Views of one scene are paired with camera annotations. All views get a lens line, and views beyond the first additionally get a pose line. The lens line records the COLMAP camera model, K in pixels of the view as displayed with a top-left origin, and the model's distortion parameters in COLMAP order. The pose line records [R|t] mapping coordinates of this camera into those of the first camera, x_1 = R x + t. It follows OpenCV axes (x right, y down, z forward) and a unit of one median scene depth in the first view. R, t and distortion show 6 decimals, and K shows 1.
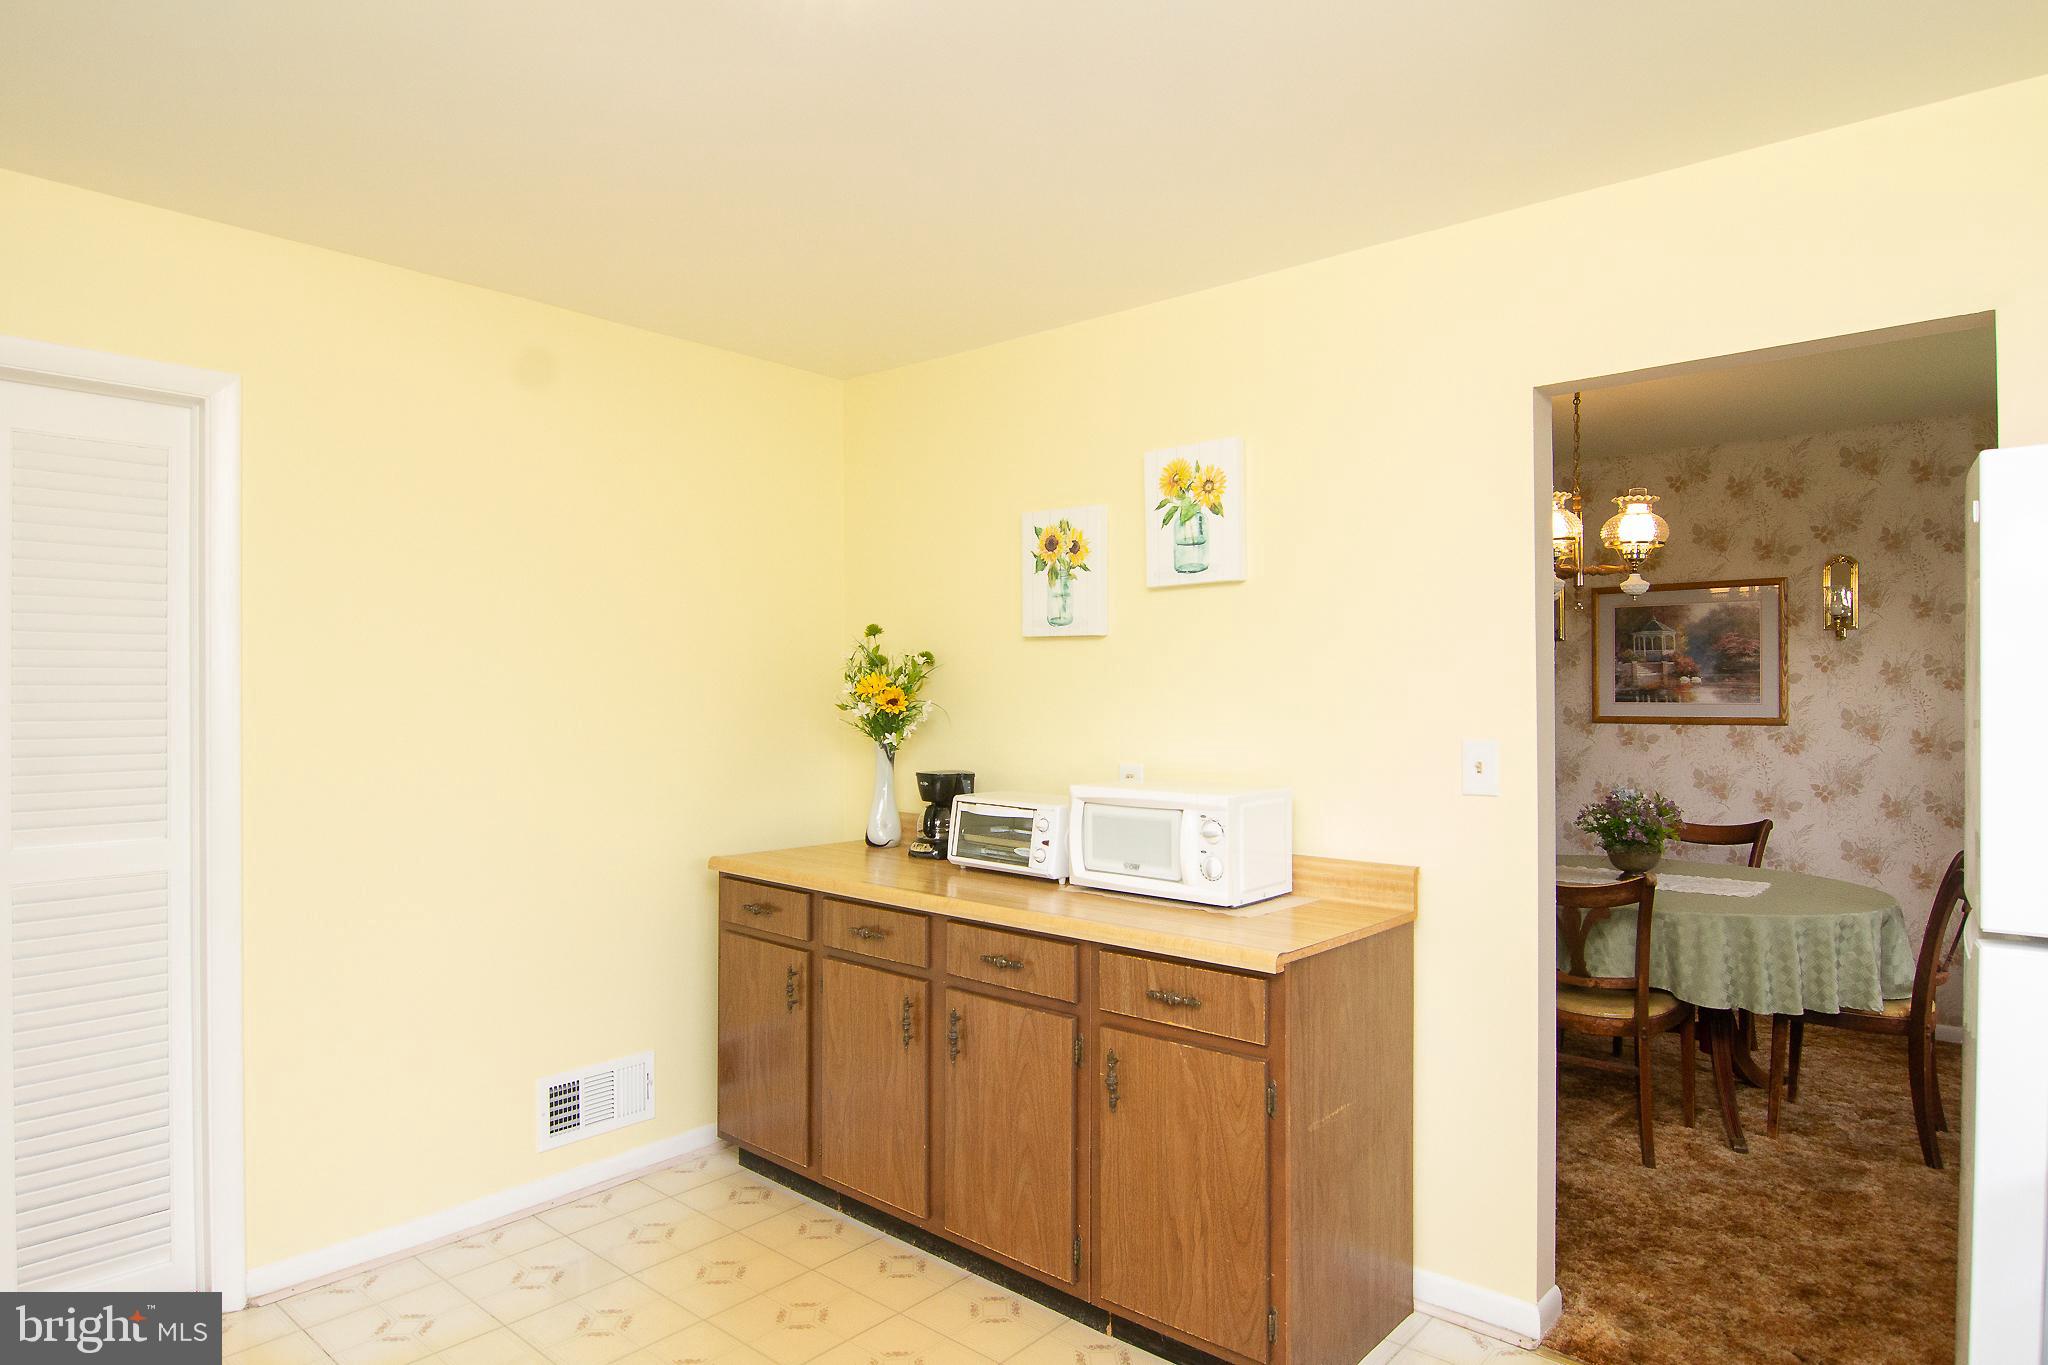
lens RADIAL K [[1151.3, 0, 1043.8], [0, 1151.3, 686.2], [0, 0, 1]] dist [-0.000748, -0.004721]
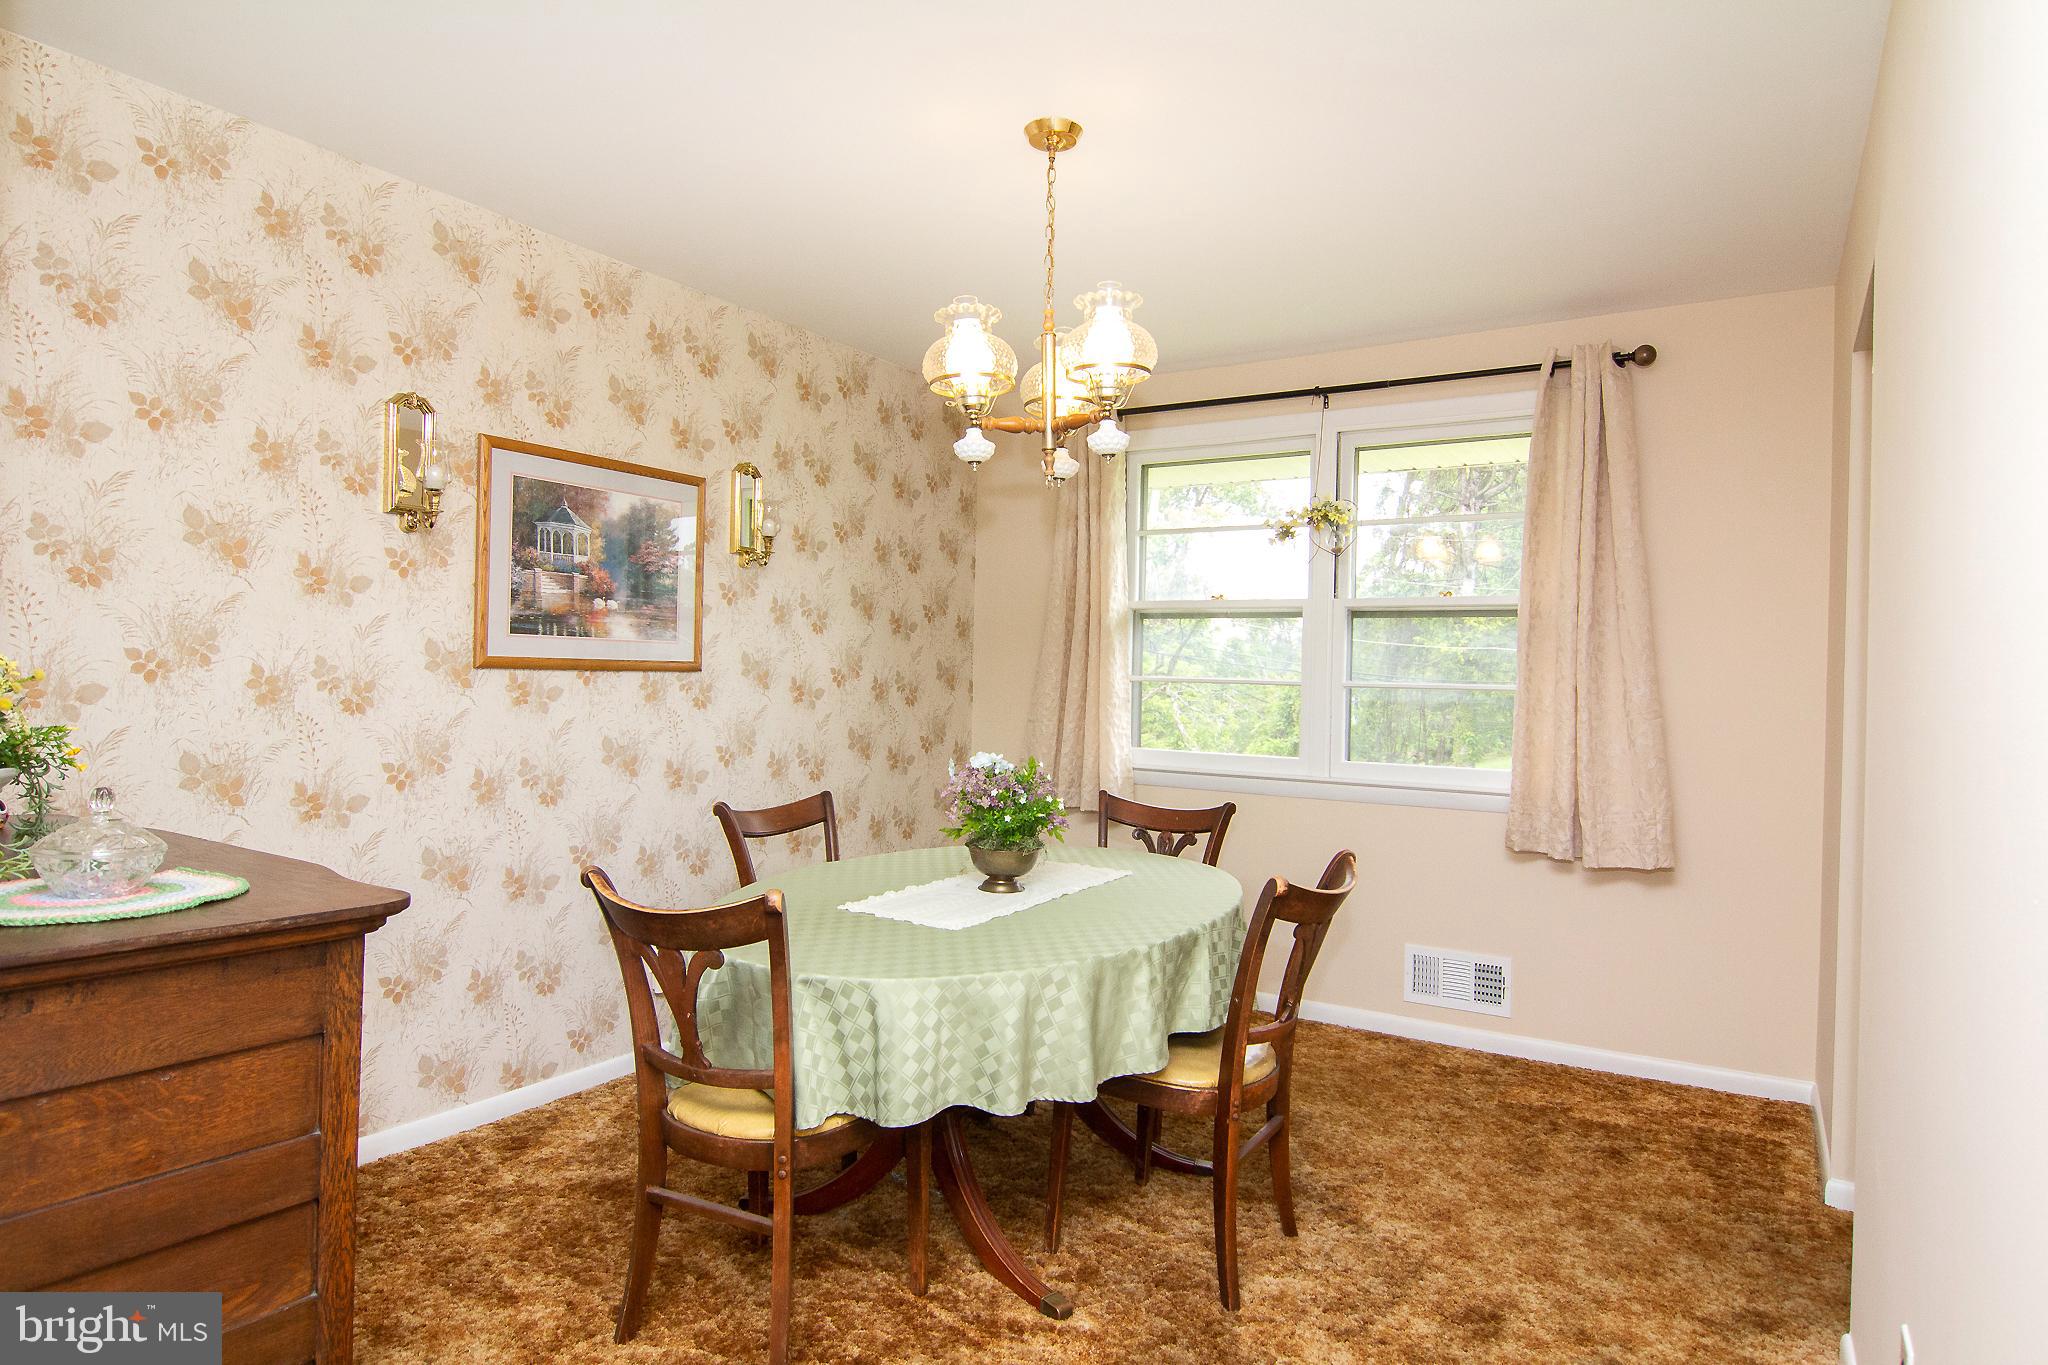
lens RADIAL K [[1151.3, 0, 1021.2], [0, 1151.3, 677.1], [0, 0, 1]] dist [-0.000748, -0.004721]
pose [[-0.129593, 0.006655, 0.991545, -0.134897], [-0.014717, 0.999854, -0.008634, 0.039061], [-0.991458, -0.015712, -0.129476, 0.839605]]
